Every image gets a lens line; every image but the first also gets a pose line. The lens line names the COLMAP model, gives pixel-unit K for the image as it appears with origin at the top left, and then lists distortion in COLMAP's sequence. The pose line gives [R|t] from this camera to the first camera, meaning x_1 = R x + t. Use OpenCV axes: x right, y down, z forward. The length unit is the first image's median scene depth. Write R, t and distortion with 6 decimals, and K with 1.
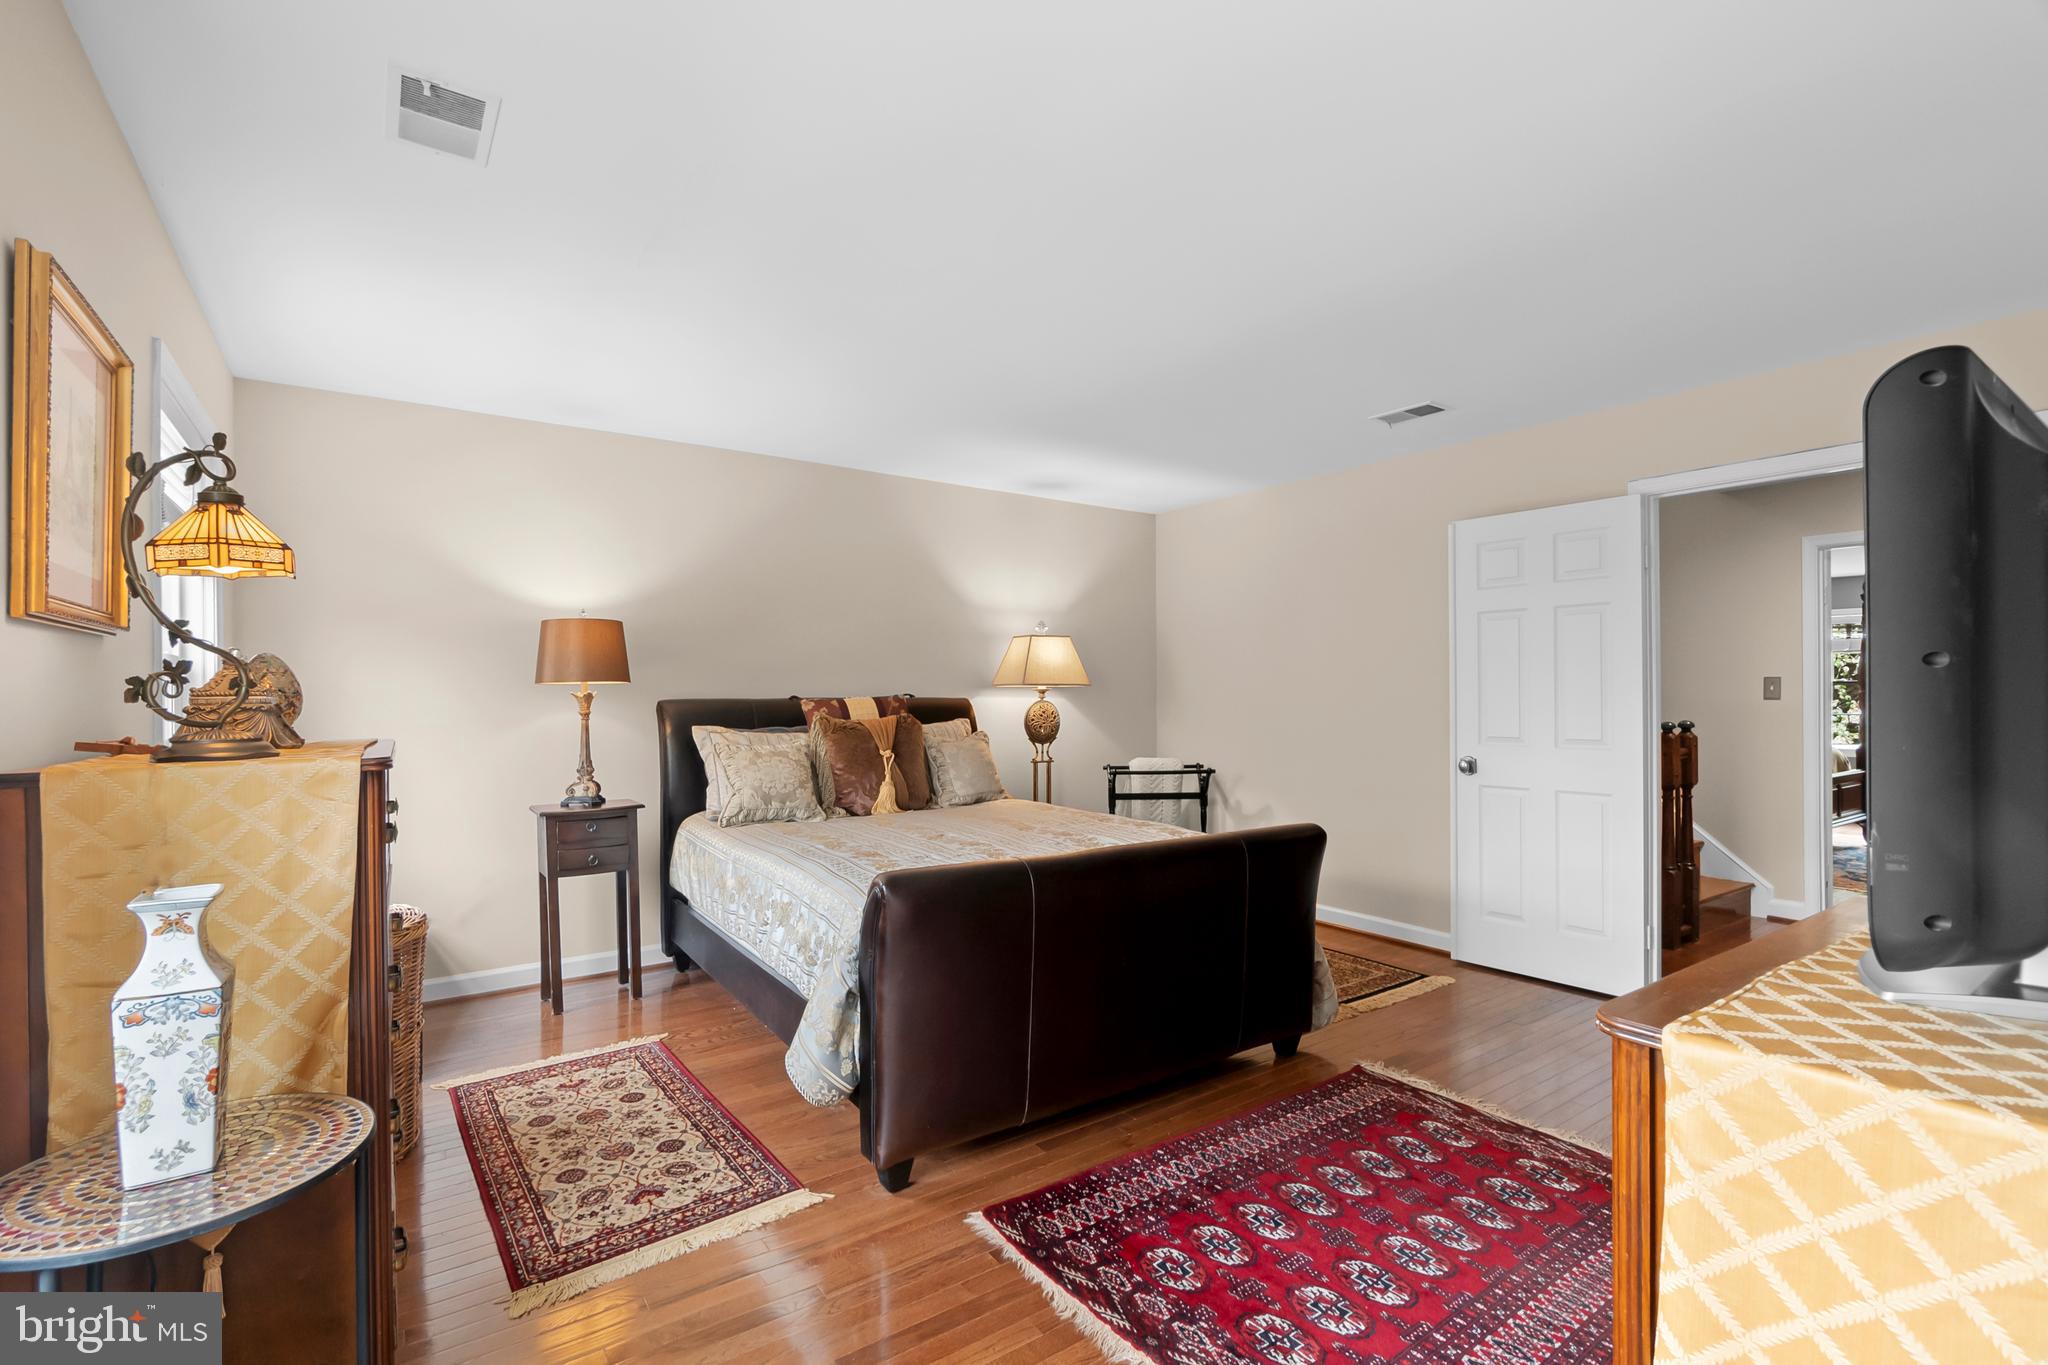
lens RADIAL K [[902.8, 0, 1030.0], [0, 902.8, 680.0], [0, 0, 1]] dist [-0.003733, 0.000145]
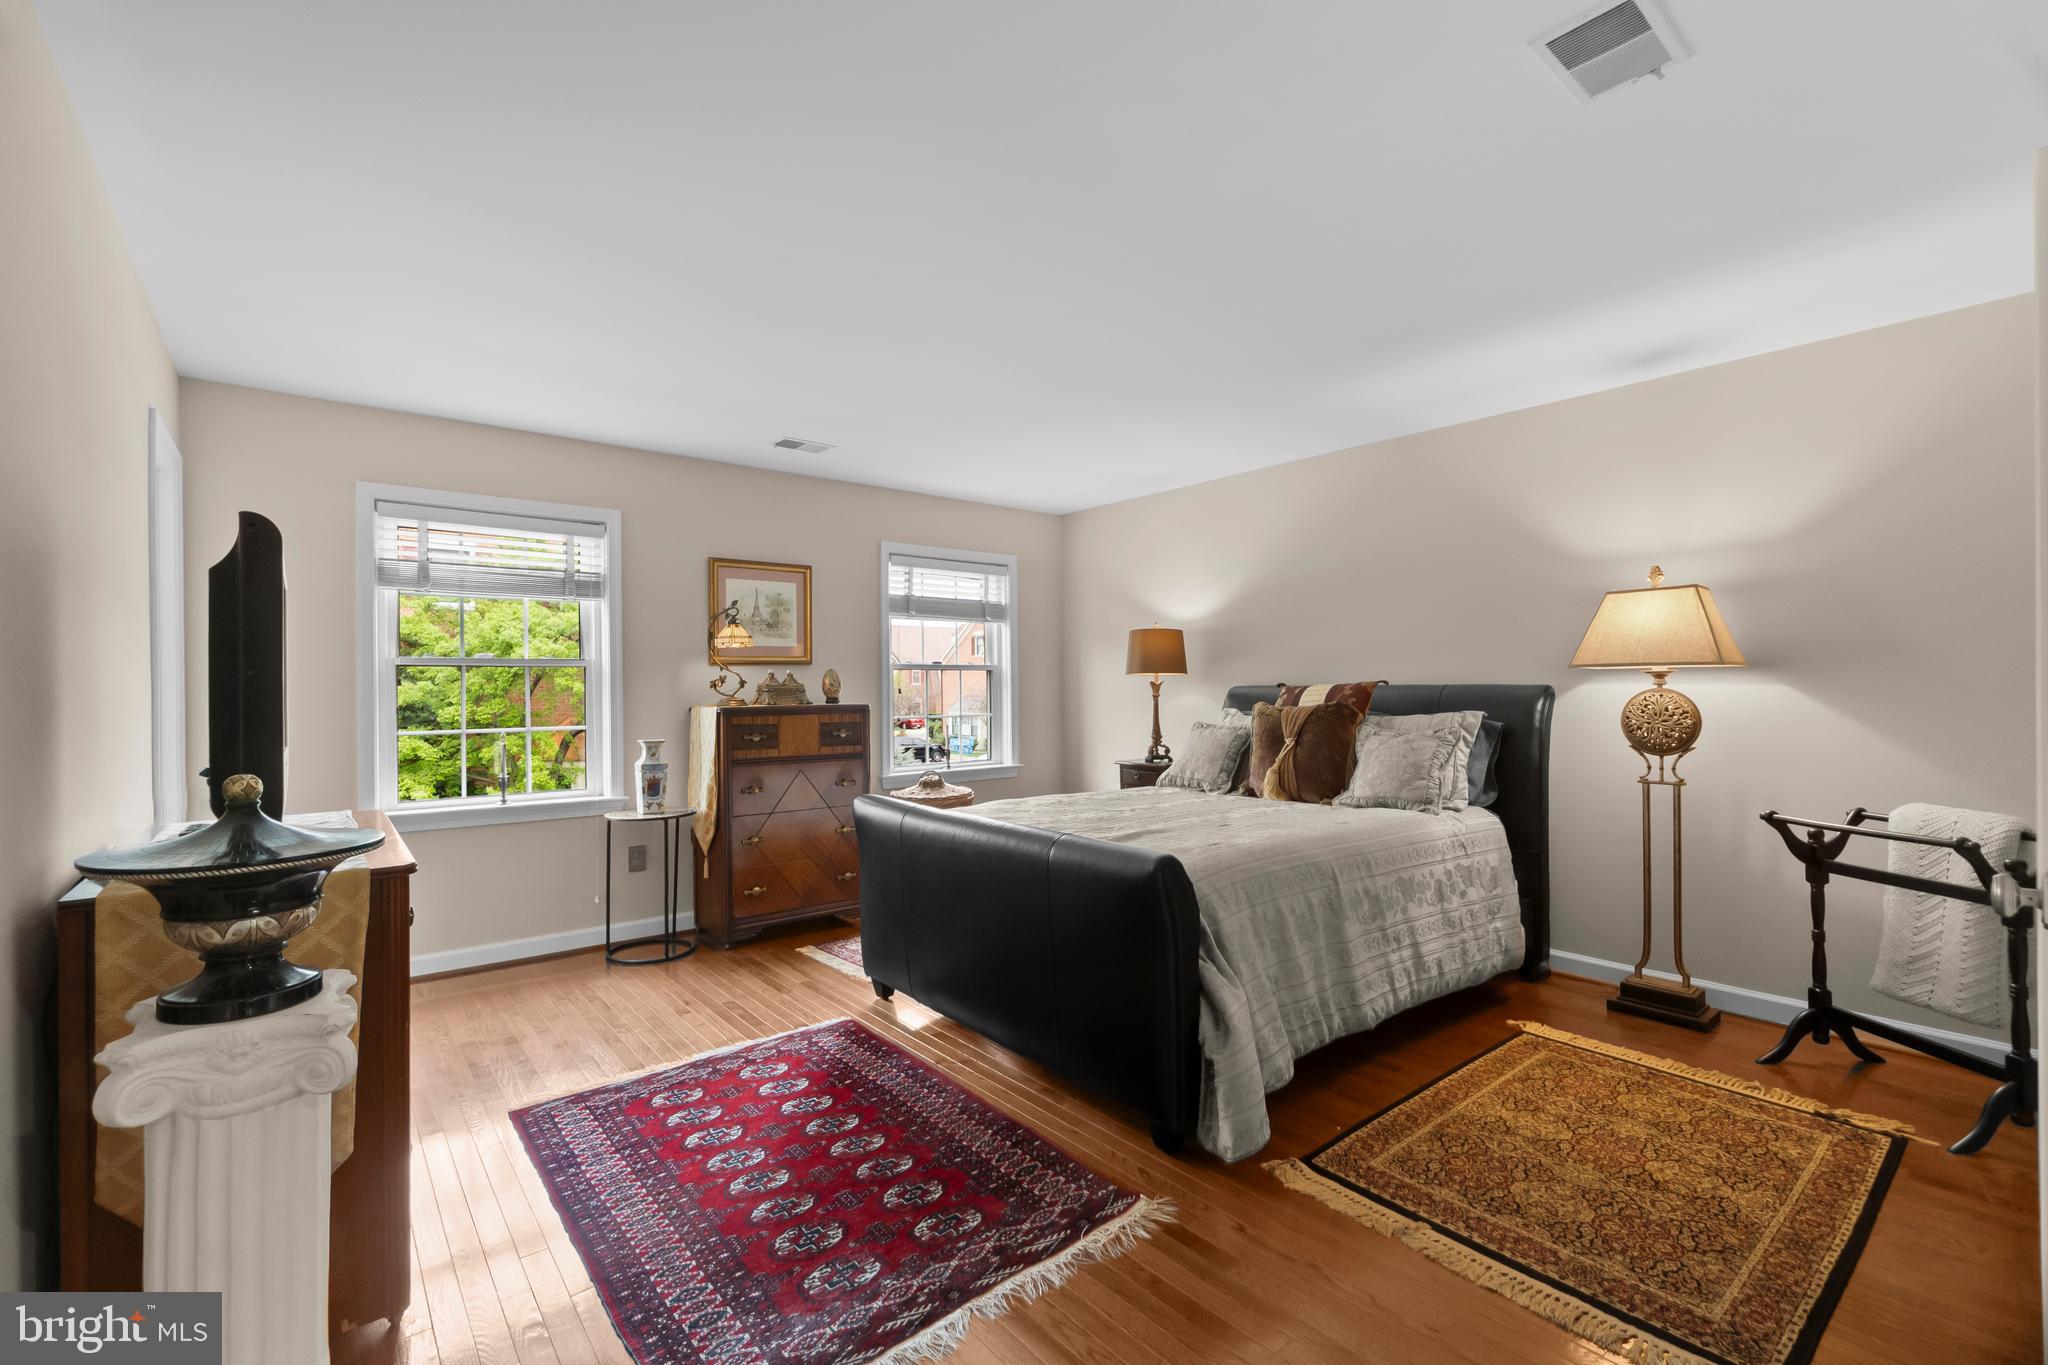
lens RADIAL K [[902.8, 0, 1030.0], [0, 902.8, 680.0], [0, 0, 1]] dist [-0.003733, 0.000145]
pose [[0.066806, -0.007629, -0.997737, 0.884666], [0.022411, 0.999730, -0.006144, 0.014946], [0.997514, -0.021950, 0.066959, 0.713413]]
